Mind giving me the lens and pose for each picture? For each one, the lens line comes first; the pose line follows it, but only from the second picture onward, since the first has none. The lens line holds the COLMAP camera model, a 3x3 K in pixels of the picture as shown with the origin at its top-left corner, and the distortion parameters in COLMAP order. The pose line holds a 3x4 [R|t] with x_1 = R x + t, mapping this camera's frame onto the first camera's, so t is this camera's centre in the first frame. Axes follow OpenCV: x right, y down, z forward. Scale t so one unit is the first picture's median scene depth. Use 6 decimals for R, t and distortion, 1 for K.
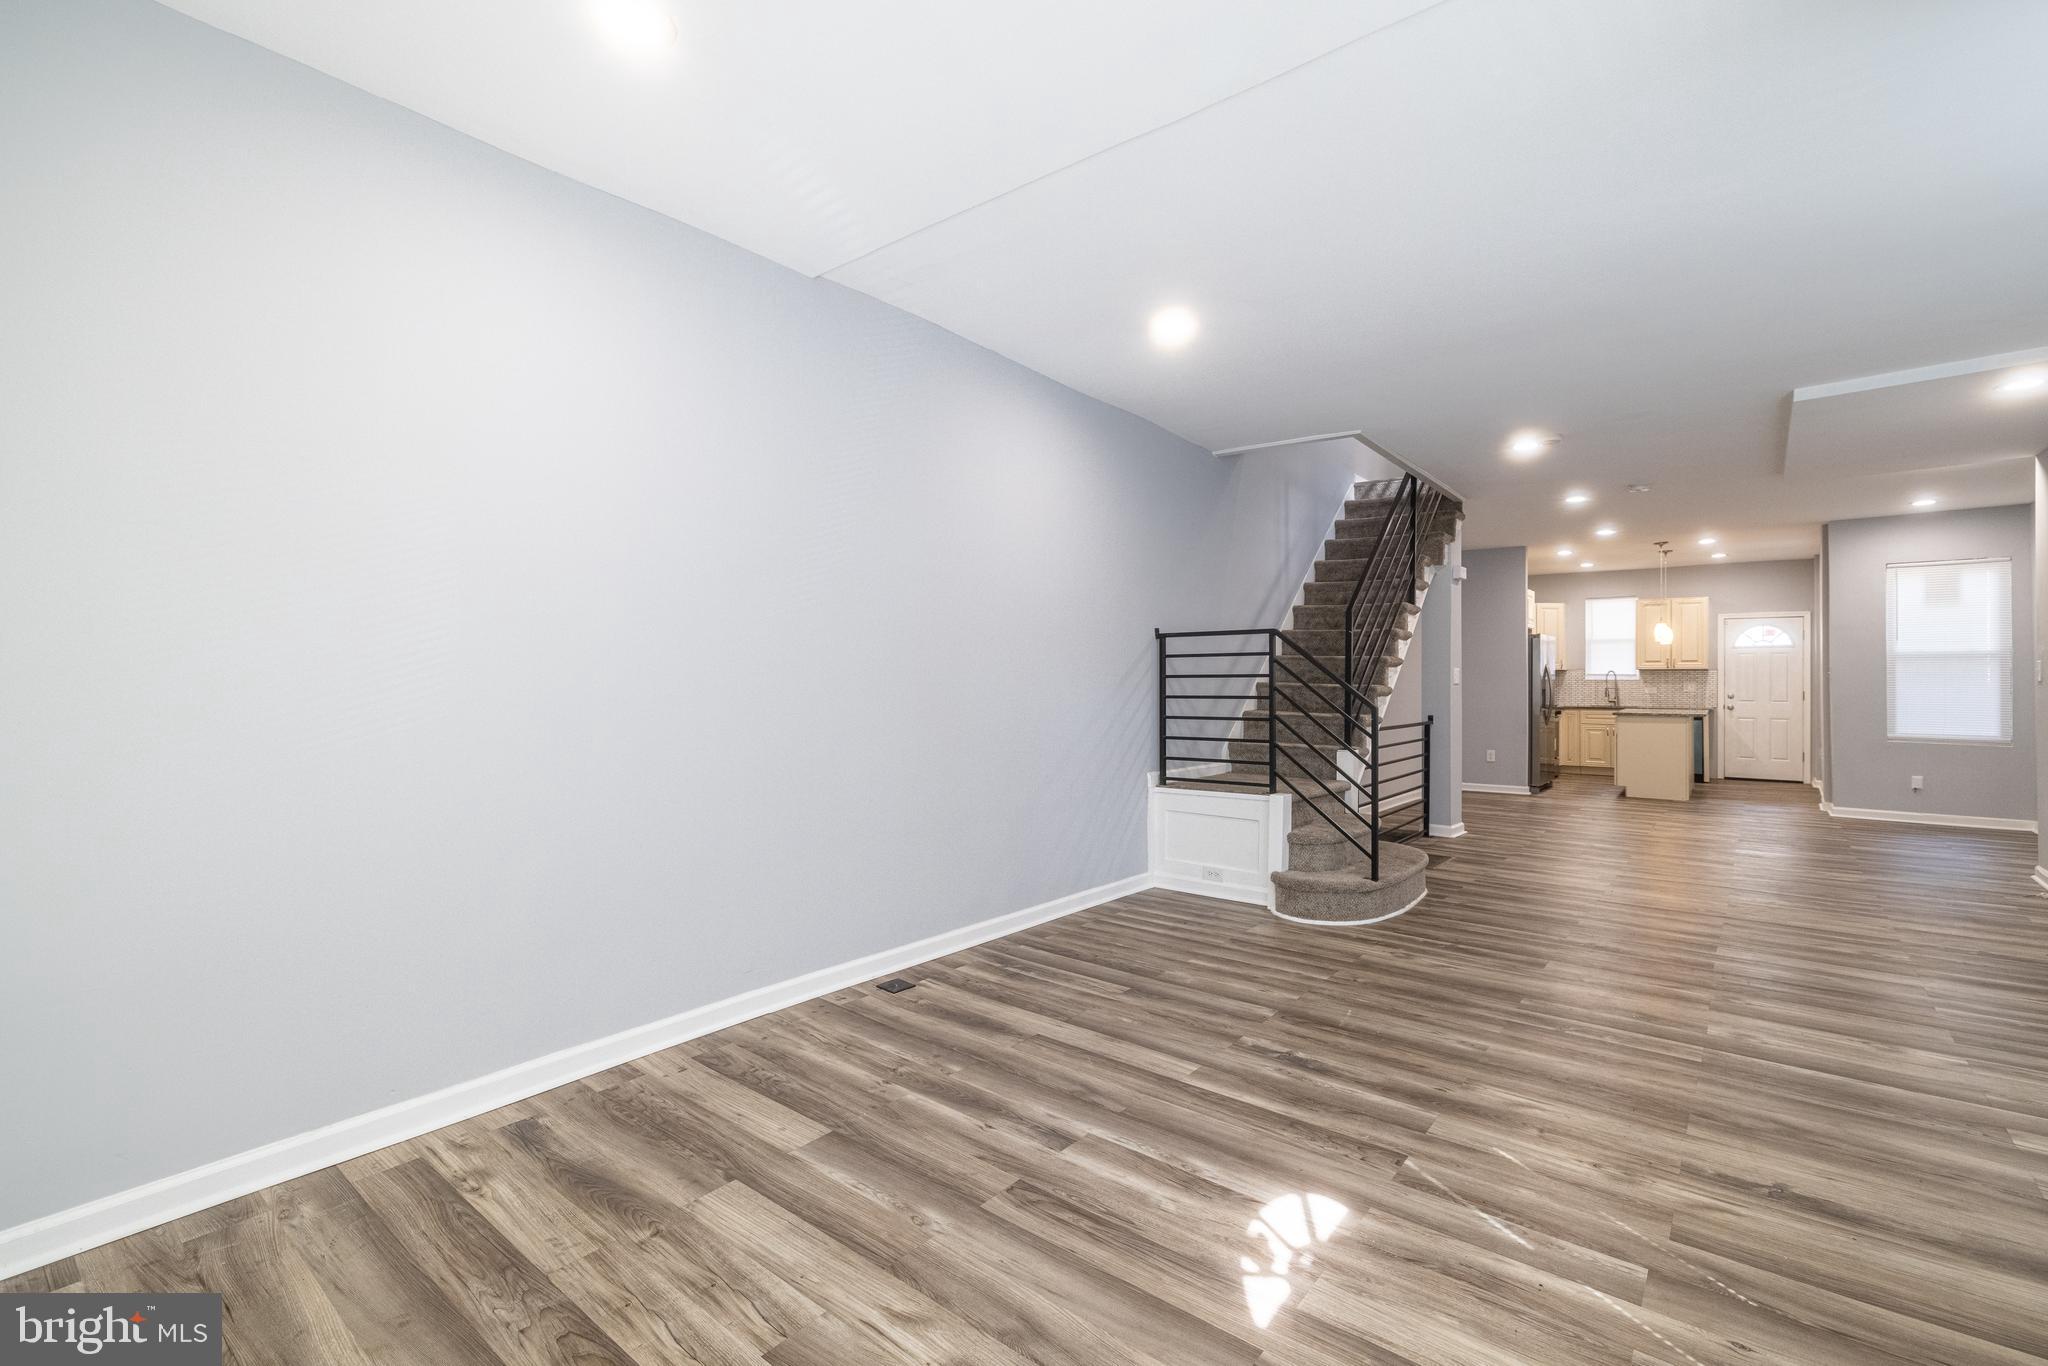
lens RADIAL K [[912.7, 0, 1018.1], [0, 912.7, 678.4], [0, 0, 1]] dist [0.007152, -0.001668]
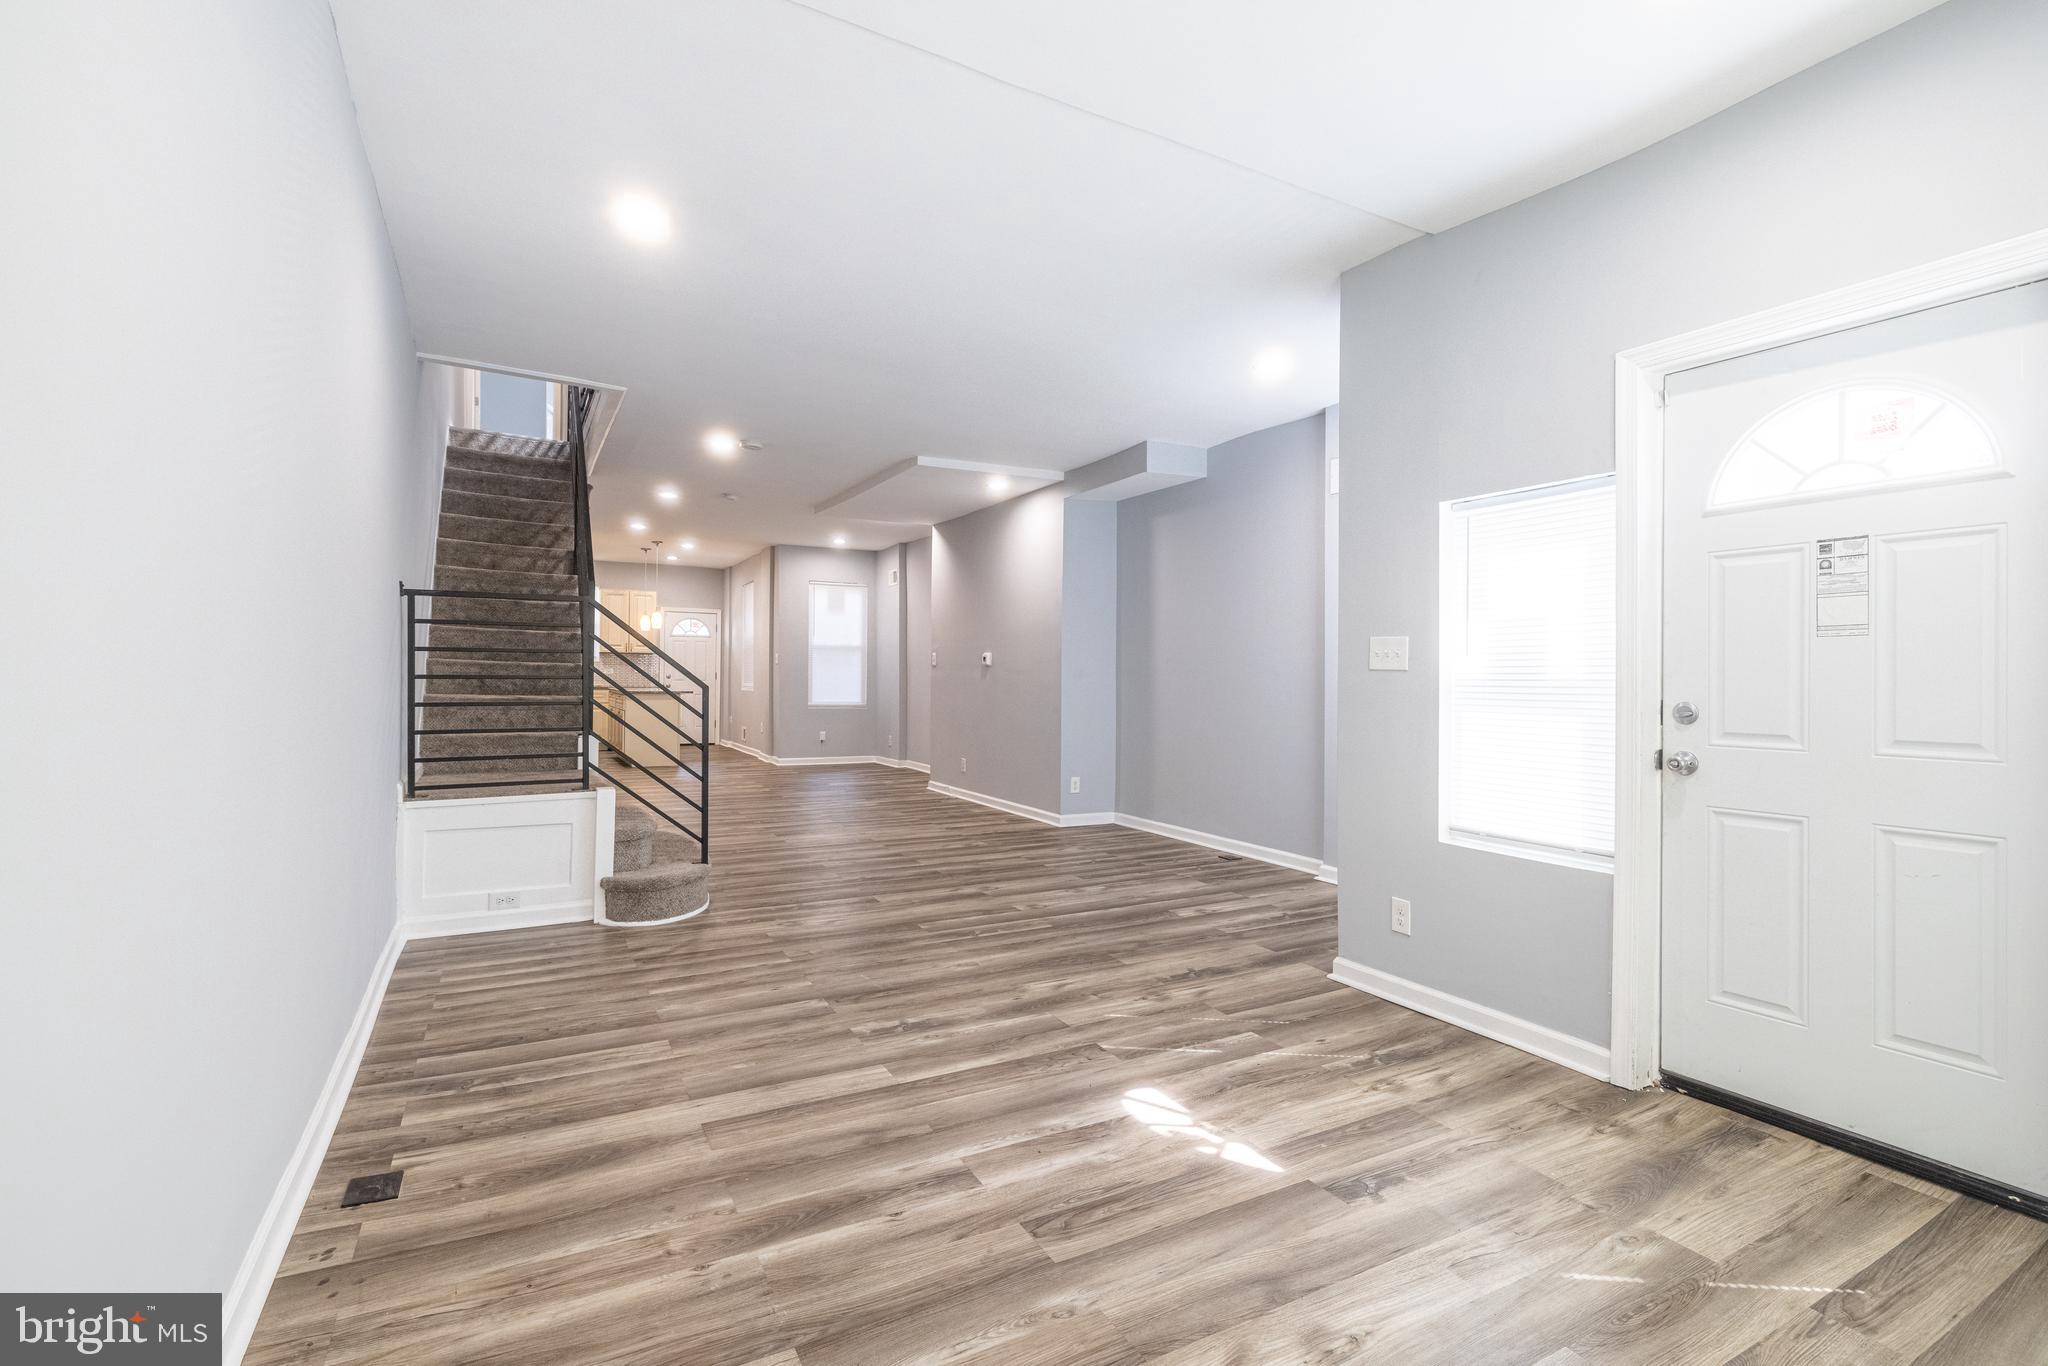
lens RADIAL K [[912.7, 0, 1013.3], [0, 912.7, 677.1], [0, 0, 1]] dist [0.007152, -0.001668]
pose [[0.379796, -0.002463, 0.925067, -0.373618], [-0.014659, 0.999855, 0.008681, 0.008024], [-0.924954, -0.016858, 0.379705, 0.314722]]
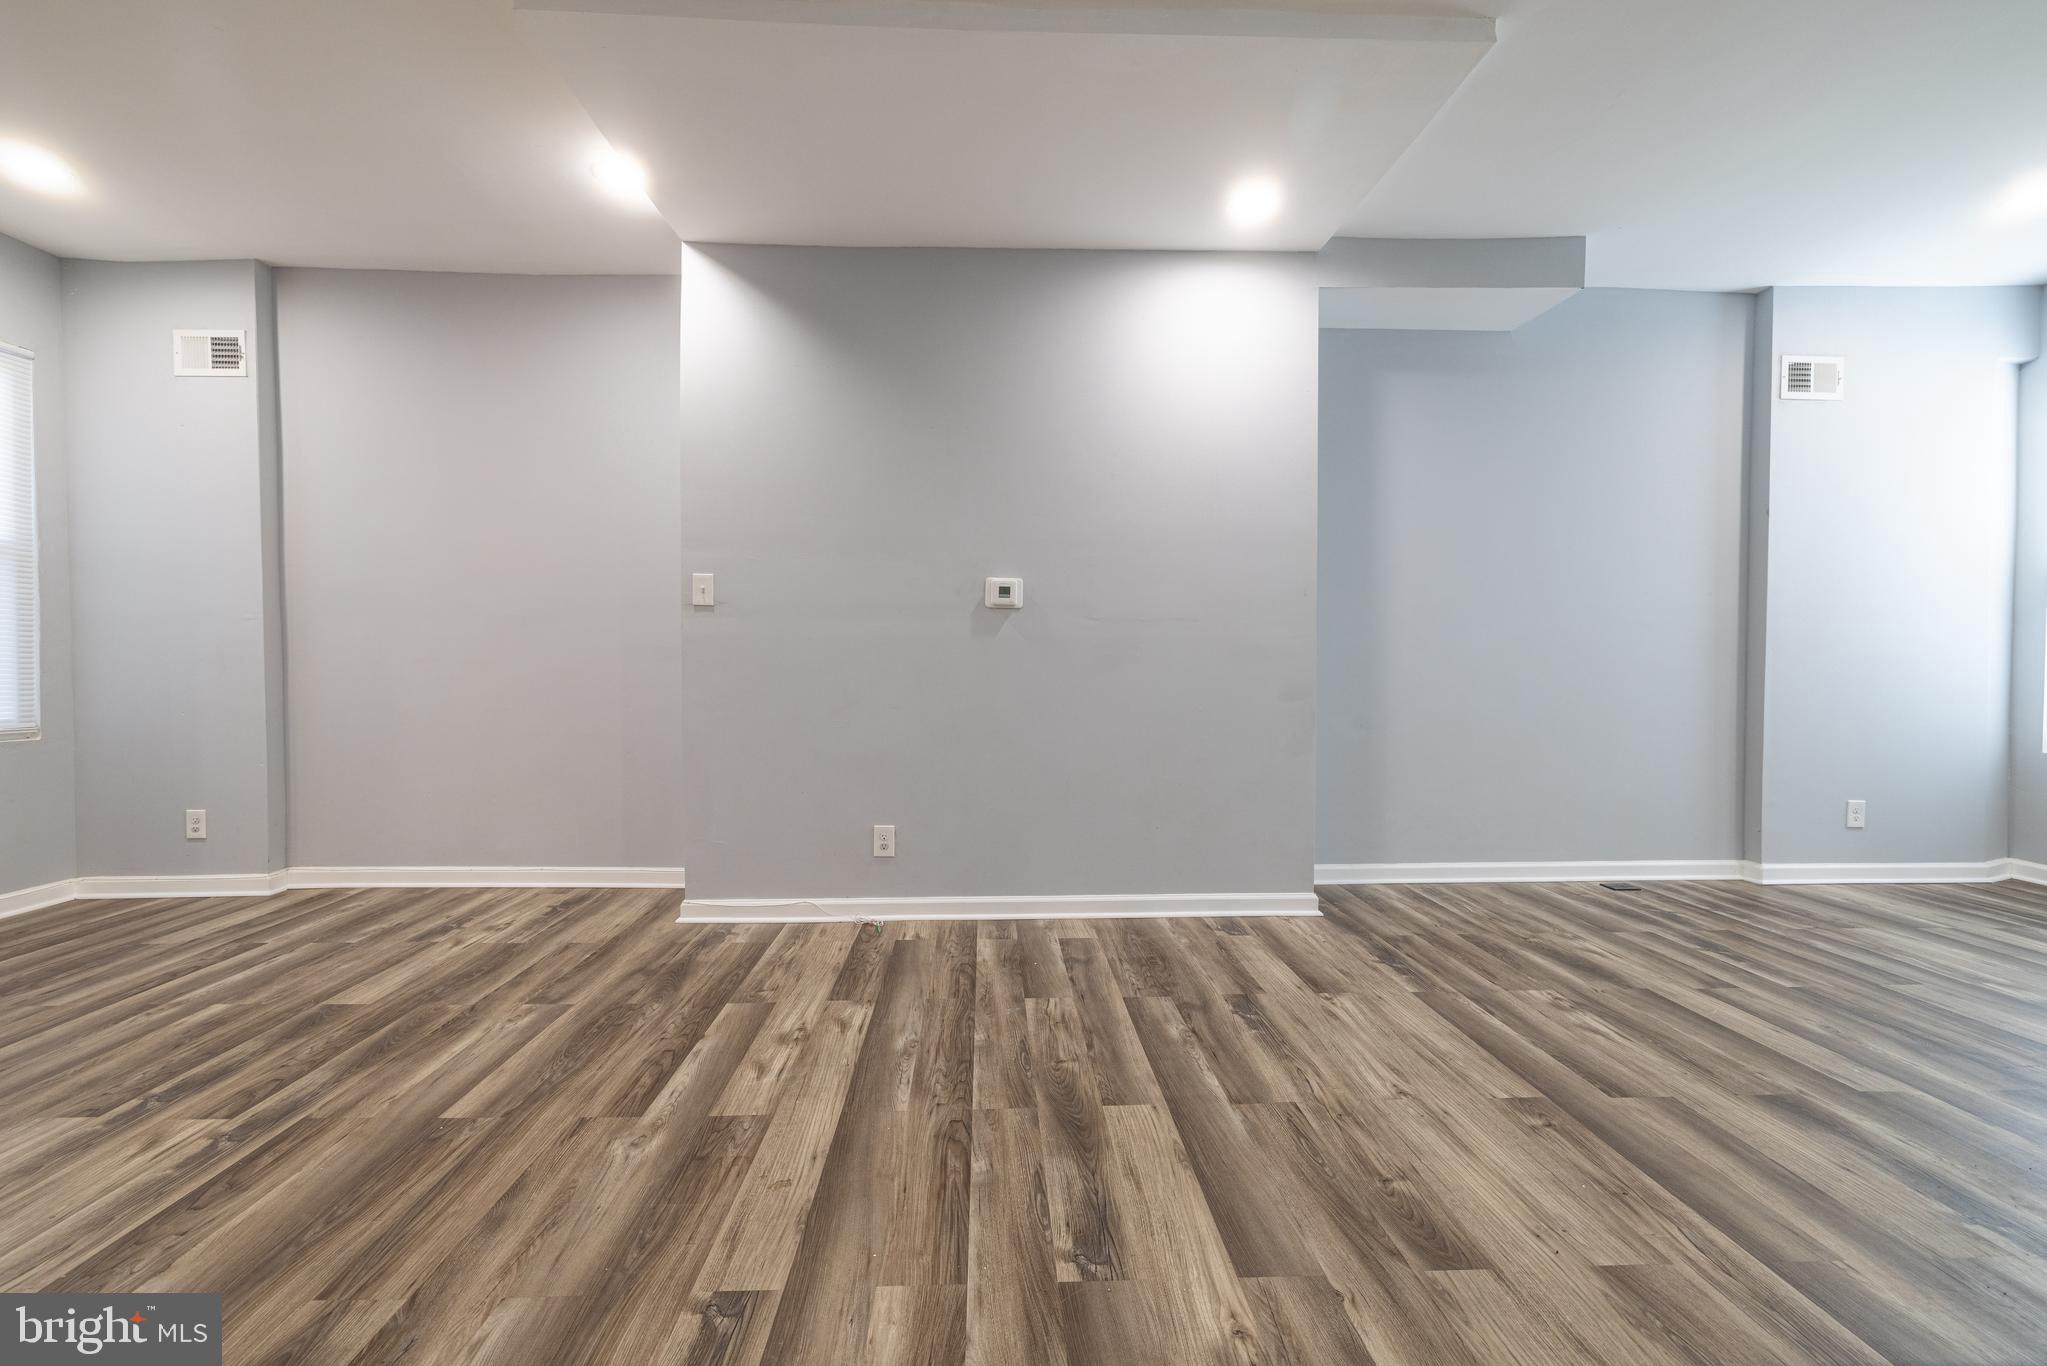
lens RADIAL K [[876.9, 0, 1013.3], [0, 876.9, 671.7], [0, 0, 1]] dist [-0.001378, 0.000699]
pose [[-0.657248, -0.010276, 0.753604, 0.620630], [-0.005011, 0.999945, 0.009265, 0.049955], [-0.753658, 0.002313, -0.657263, 1.471638]]
